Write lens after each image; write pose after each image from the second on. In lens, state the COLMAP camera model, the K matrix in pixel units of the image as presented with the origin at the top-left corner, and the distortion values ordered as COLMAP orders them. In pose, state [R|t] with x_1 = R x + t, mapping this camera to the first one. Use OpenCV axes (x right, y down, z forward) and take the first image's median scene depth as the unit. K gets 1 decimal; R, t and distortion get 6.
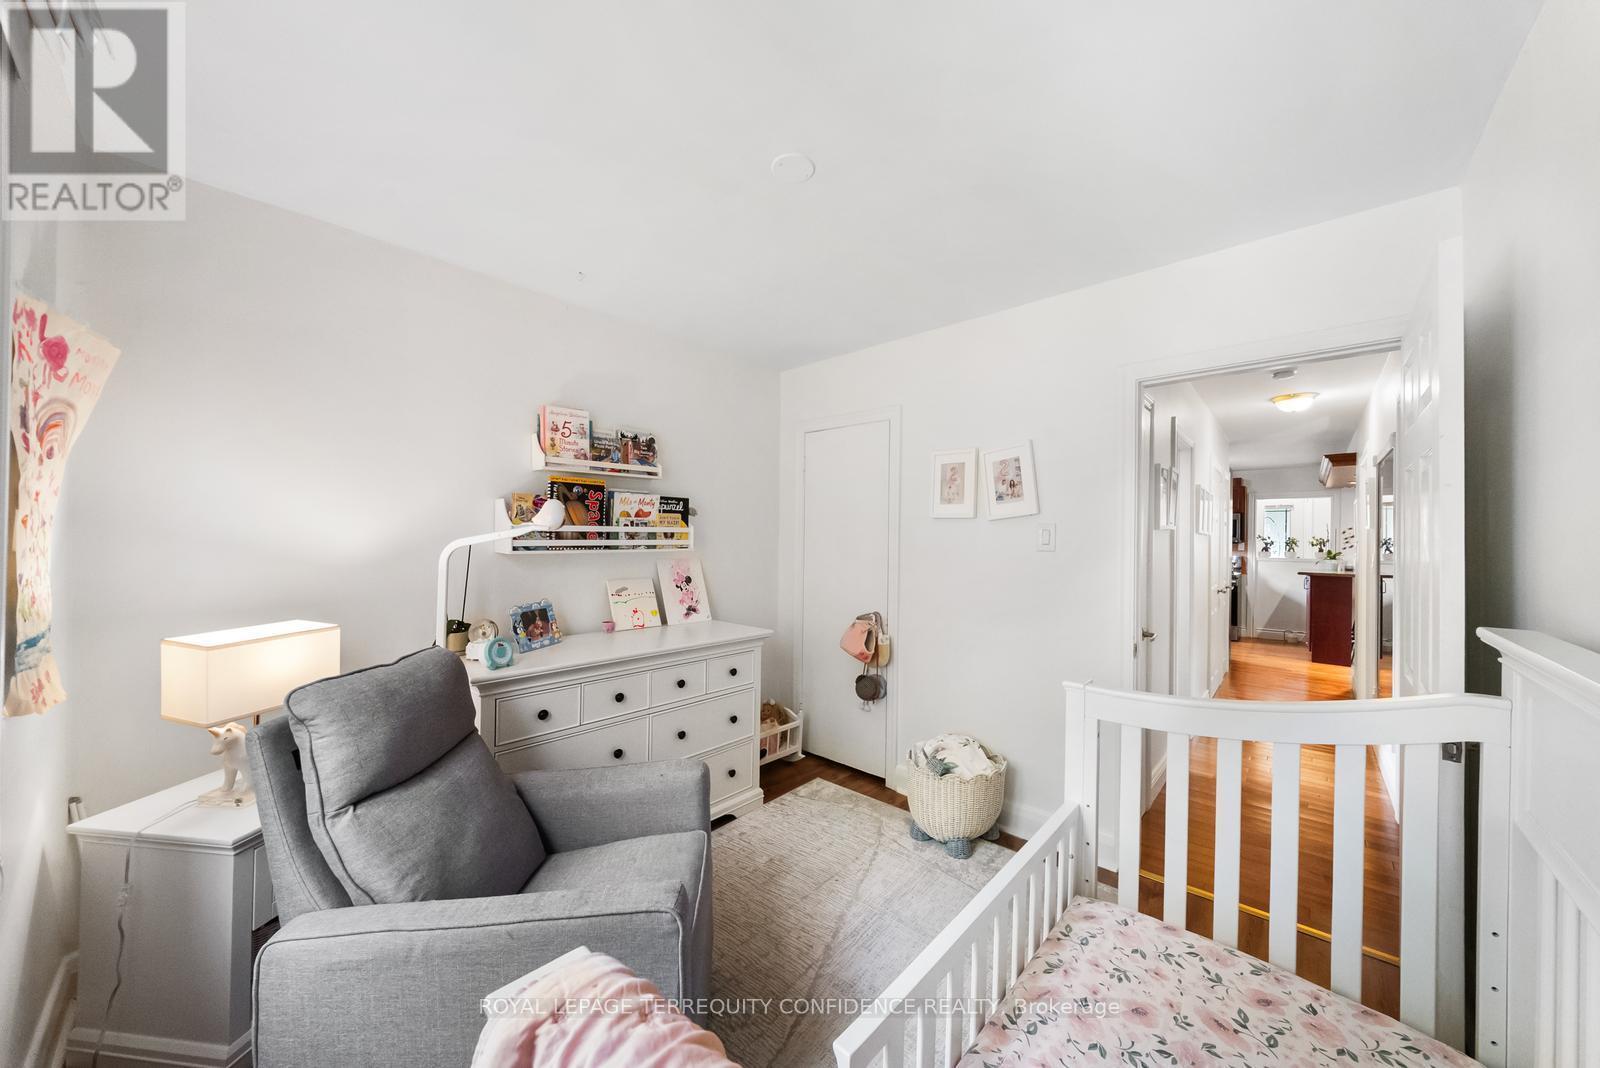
lens RADIAL K [[562.6, 0, 802.5], [0, 562.6, 537.3], [0, 0, 1]] dist [-0.001736, -0.000024]
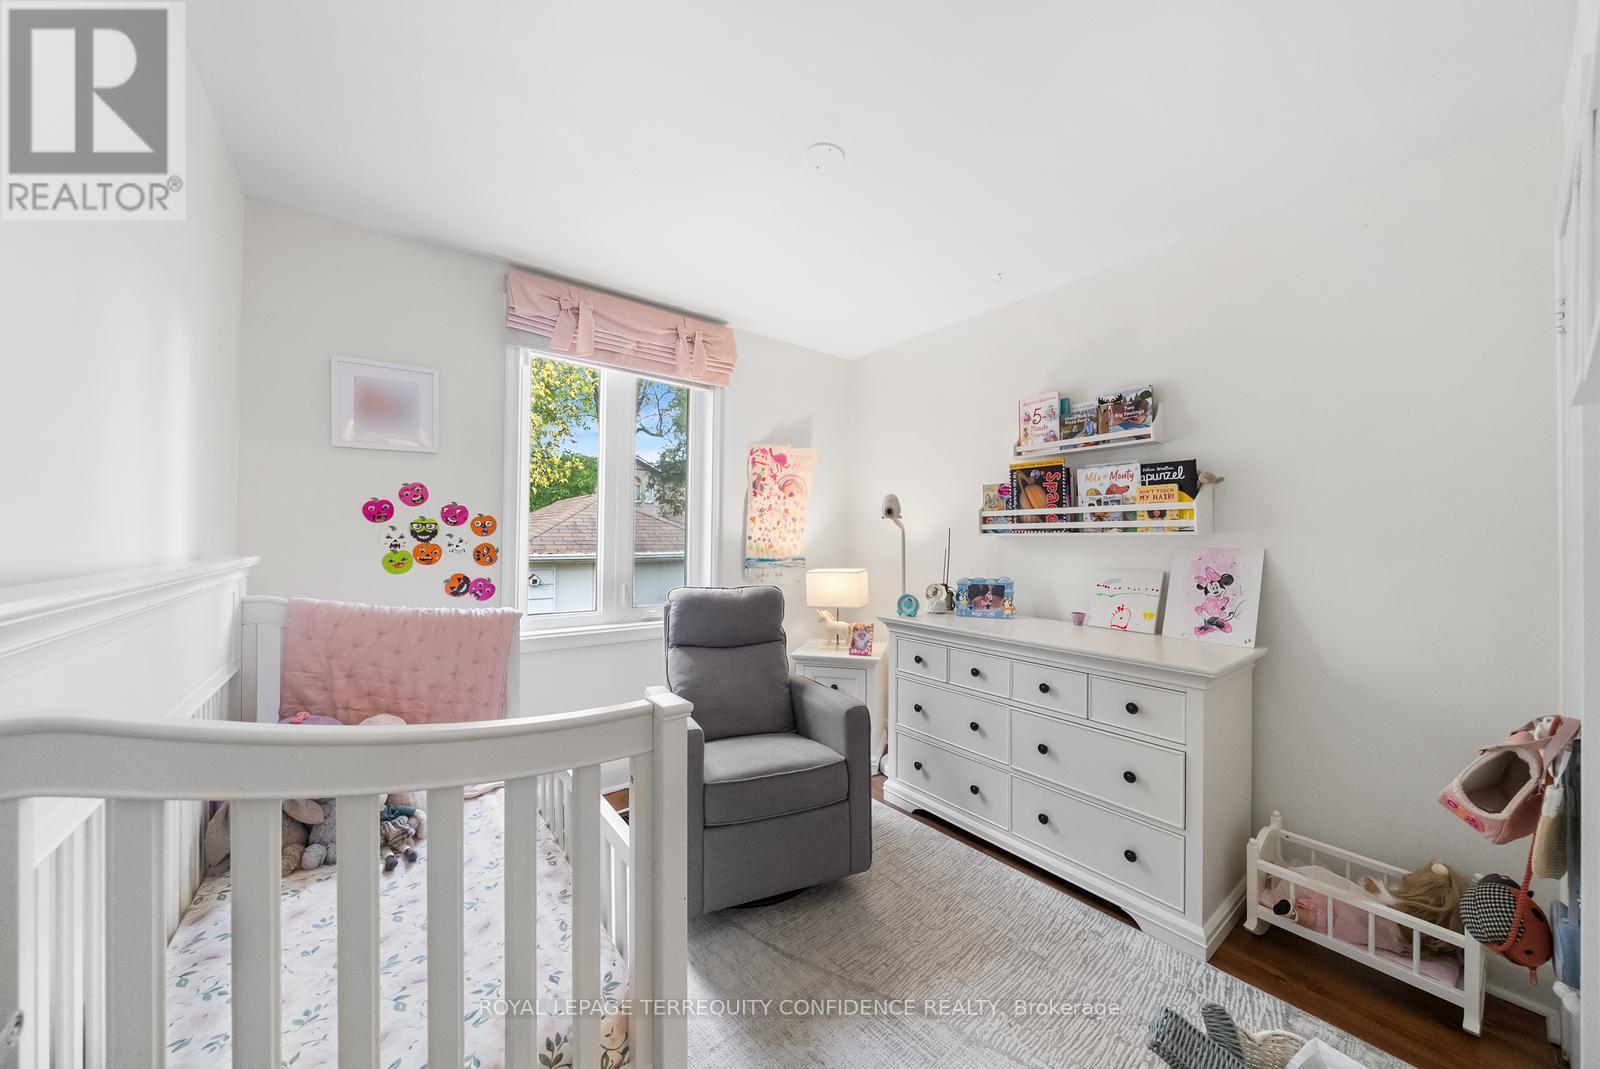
lens RADIAL K [[562.6, 0, 802.5], [0, 562.6, 537.8], [0, 0, 1]] dist [-0.001736, -0.000024]
pose [[-0.193656, -0.012700, -0.980987, 0.619413], [-0.007691, 0.999905, -0.011426, 0.042291], [0.981039, 0.005332, -0.193735, 0.723526]]
